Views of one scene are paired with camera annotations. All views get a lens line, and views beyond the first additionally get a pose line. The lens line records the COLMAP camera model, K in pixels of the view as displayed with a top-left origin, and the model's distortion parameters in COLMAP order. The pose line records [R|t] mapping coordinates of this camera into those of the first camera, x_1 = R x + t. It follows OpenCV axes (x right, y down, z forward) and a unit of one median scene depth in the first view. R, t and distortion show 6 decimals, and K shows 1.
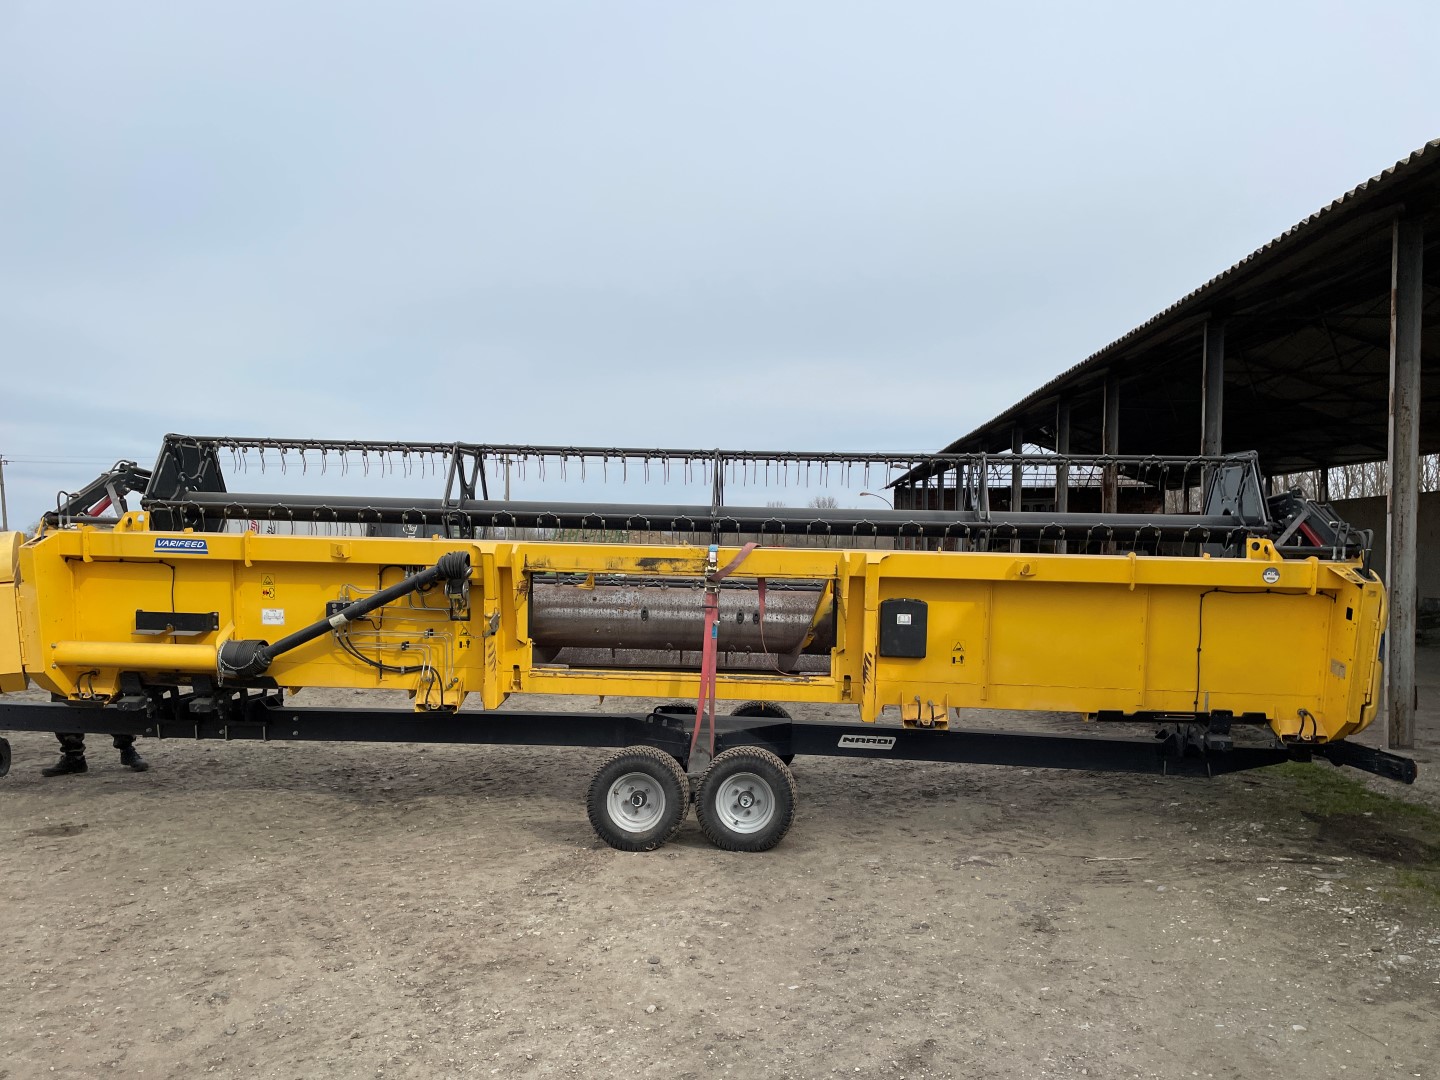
lens RADIAL K [[1073.4, 0, 720.0], [0, 1073.4, 540.0], [0, 0, 1]] dist [0.024490, -0.000299]
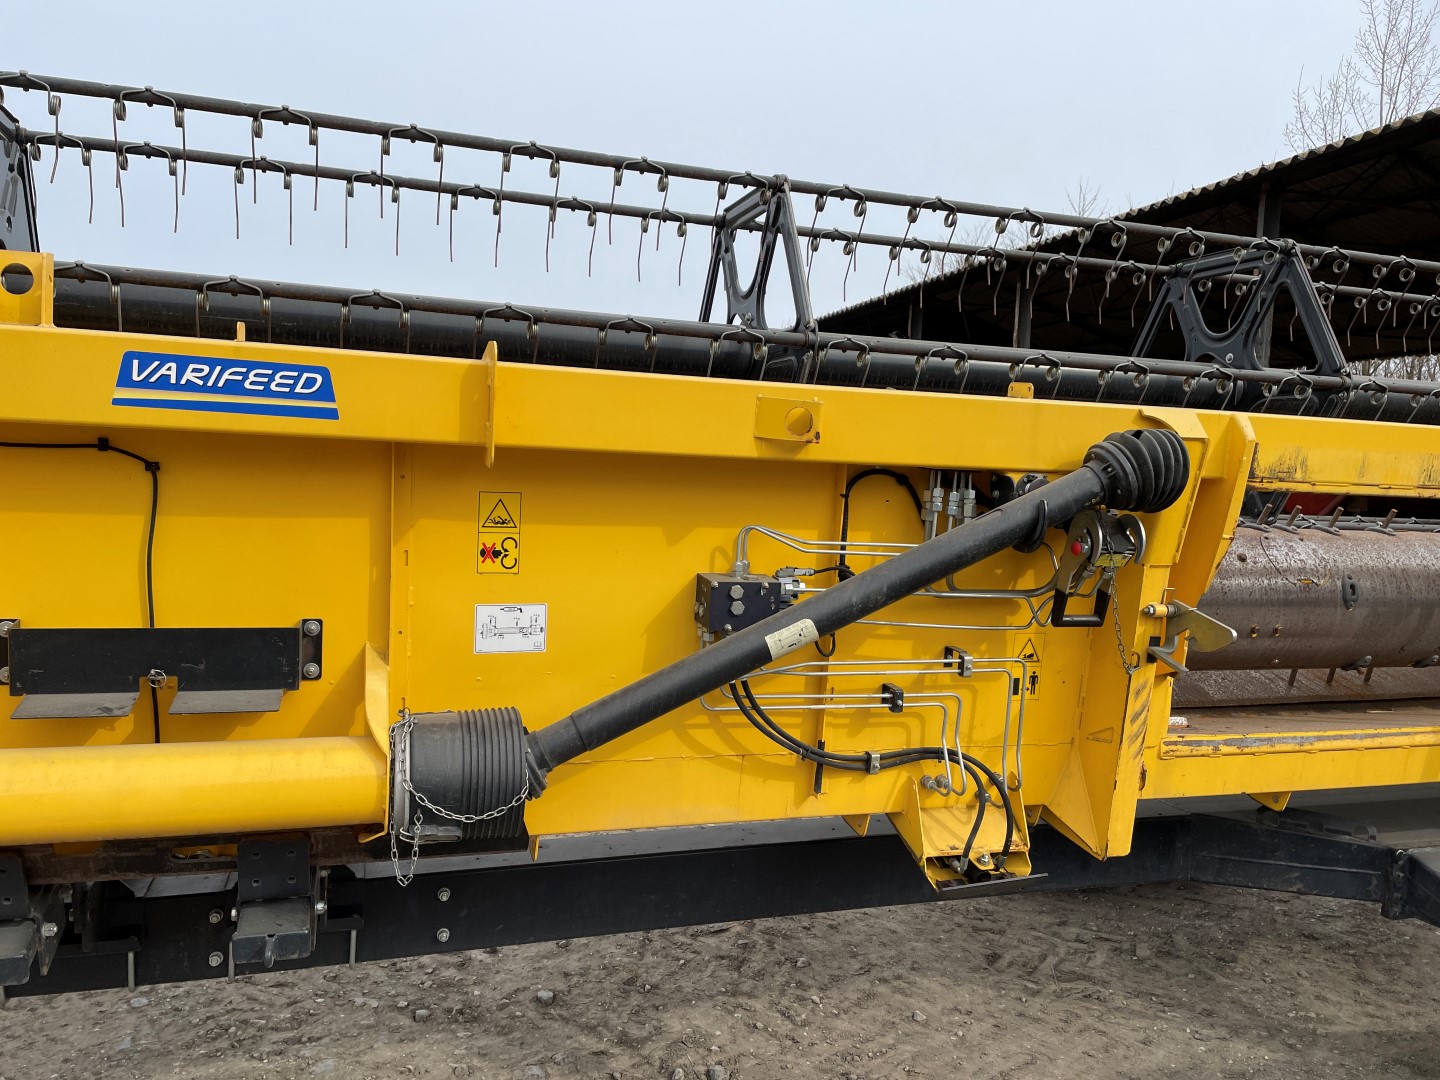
lens RADIAL K [[1073.4, 0, 720.0], [0, 1073.4, 540.0], [0, 0, 1]] dist [0.024490, -0.000299]
pose [[0.938919, -0.007677, 0.344051, -0.476303], [-0.015702, 0.997754, 0.065116, 0.024525], [-0.343779, -0.066541, 0.936690, 0.702203]]
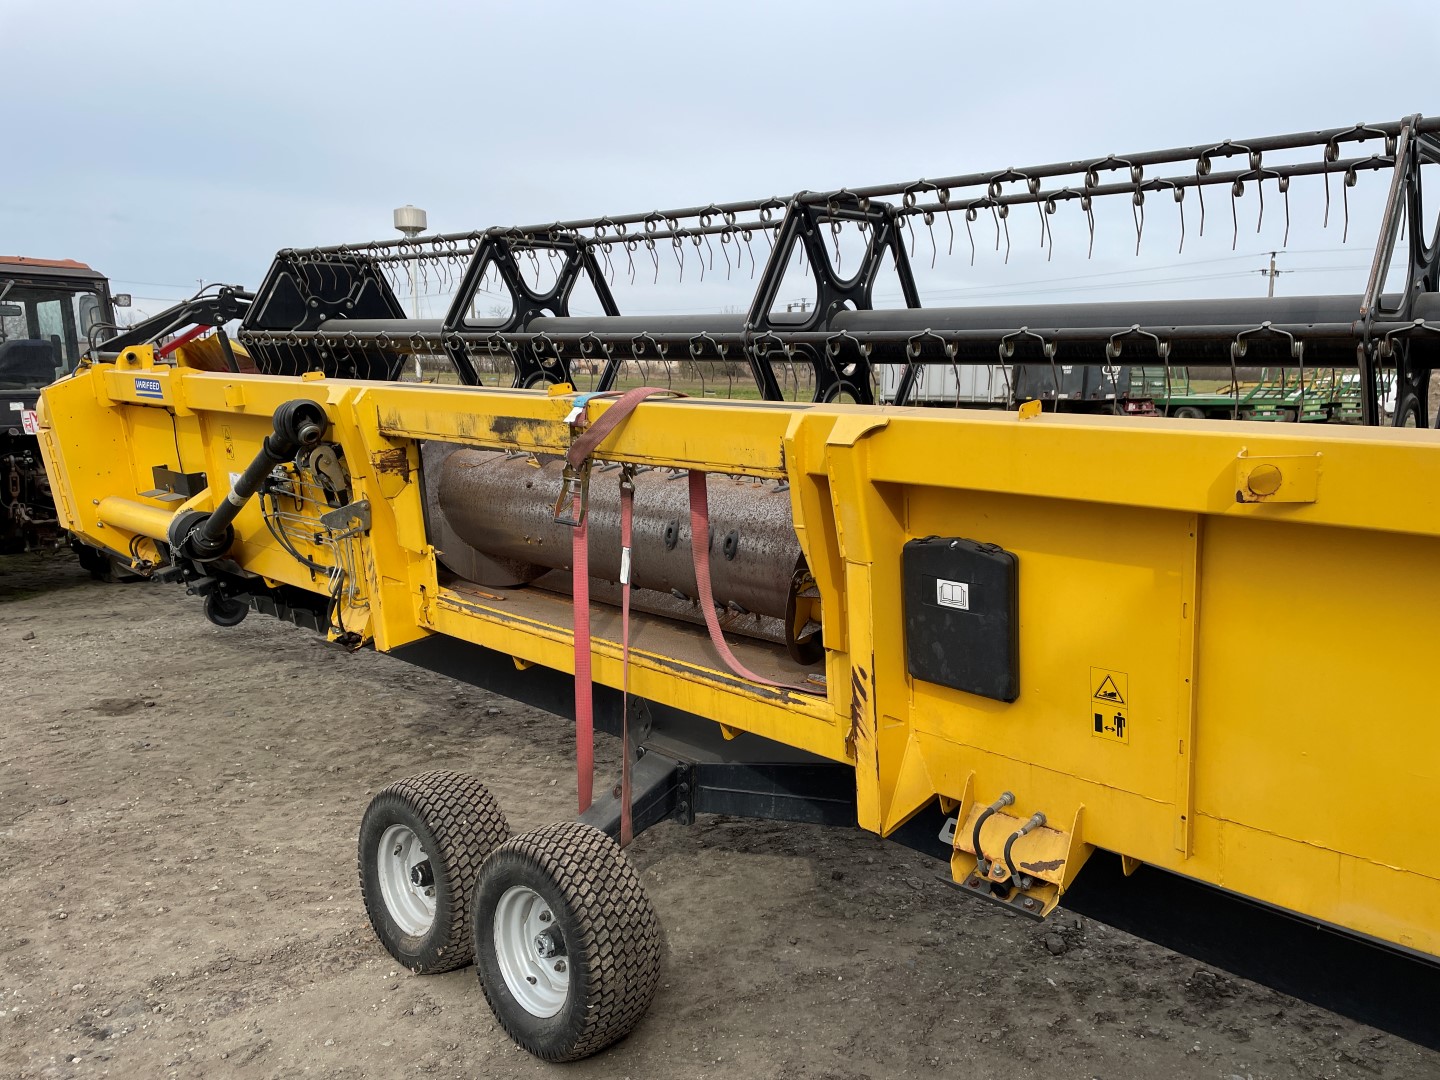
lens RADIAL K [[1109.3, 0, 719.0], [0, 1109.3, 482.8], [0, 0, 1]] dist [0.015326, -0.006377]
pose [[0.755623, 0.060521, -0.652205, 0.357397], [0.016156, 0.993697, 0.110927, -0.009362], [0.654808, -0.094356, 0.749883, 0.651291]]
